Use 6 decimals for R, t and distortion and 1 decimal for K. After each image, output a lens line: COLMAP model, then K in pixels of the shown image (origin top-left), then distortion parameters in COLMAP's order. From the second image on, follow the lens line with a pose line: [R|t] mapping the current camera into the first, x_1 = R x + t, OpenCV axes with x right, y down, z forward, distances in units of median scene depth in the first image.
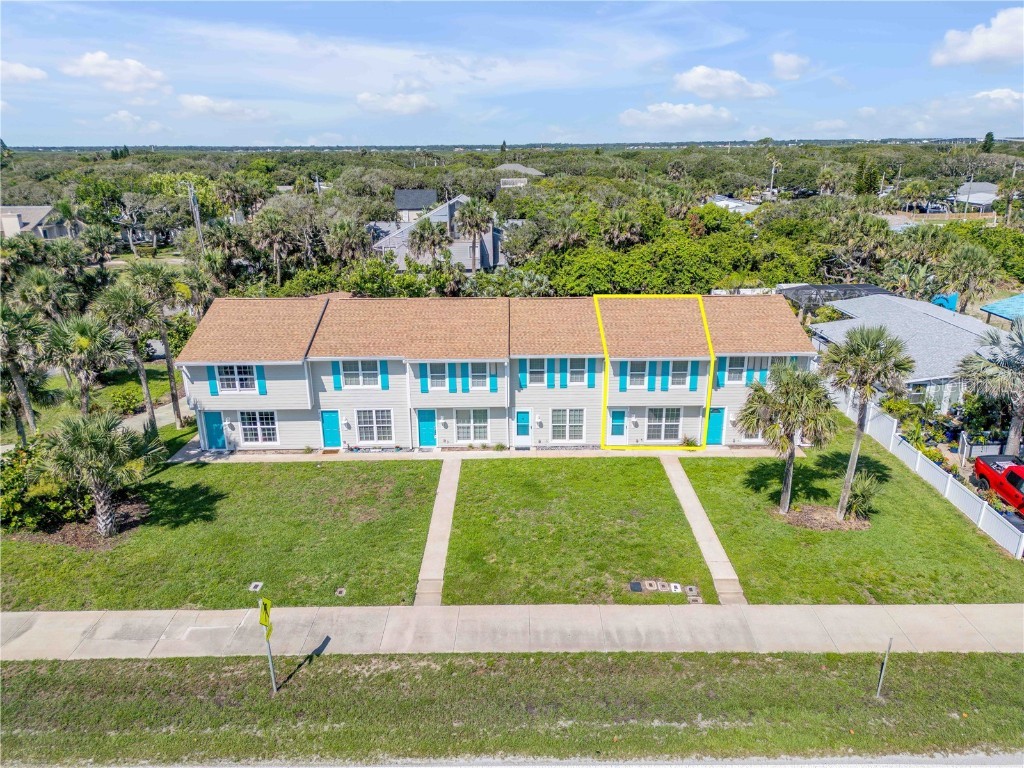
lens RADIAL K [[719.7, 0, 510.3], [0, 719.7, 380.8], [0, 0, 1]] dist [0.087321, -0.089758]
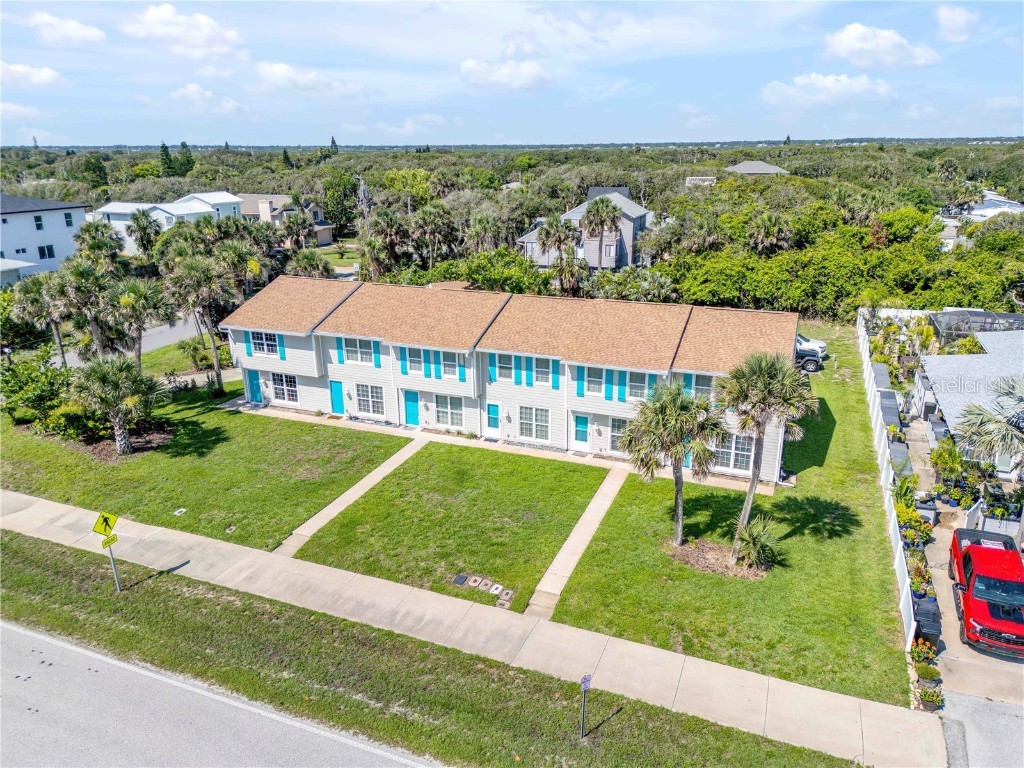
lens RADIAL K [[719.7, 0, 510.3], [0, 719.7, 380.8], [0, 0, 1]] dist [0.087321, -0.089758]
pose [[0.924169, 0.119300, -0.362877, 0.414794], [-0.117826, 0.992686, 0.026278, -0.020877], [0.363358, 0.018471, 0.931466, 0.051908]]
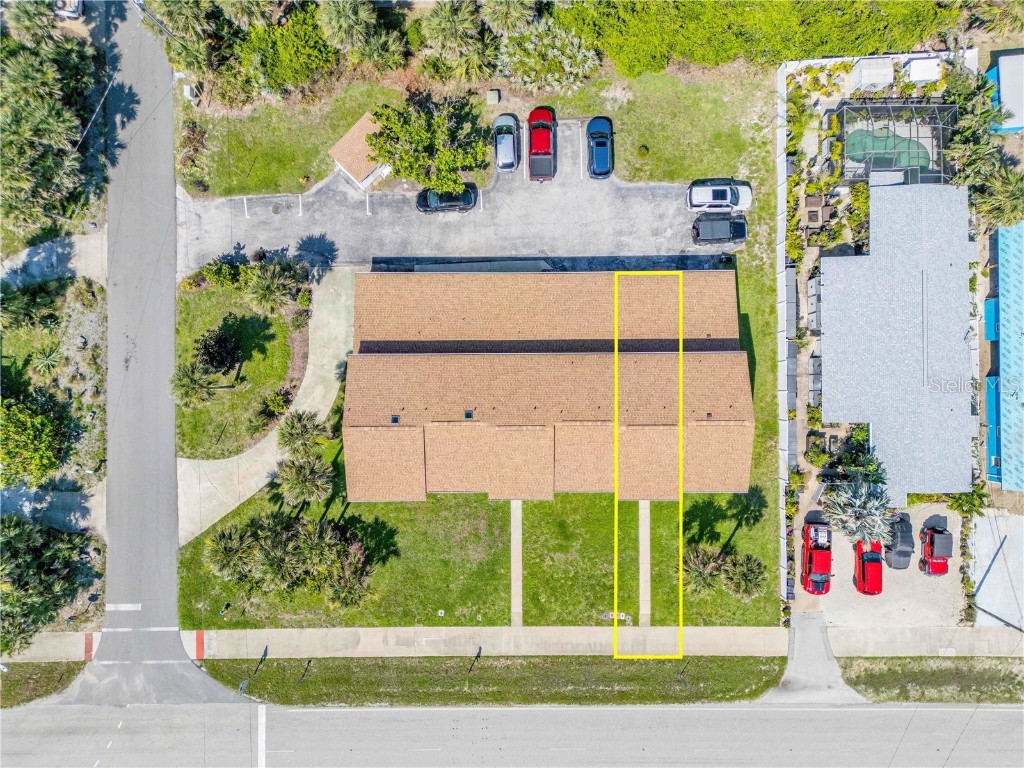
lens RADIAL K [[719.7, 0, 510.3], [0, 719.7, 380.8], [0, 0, 1]] dist [0.087321, -0.089758]
pose [[0.999927, -0.008523, 0.008582, -0.105479], [-0.005478, 0.313478, 0.949580, -1.565333], [-0.010784, -0.949557, 0.313408, 0.716341]]
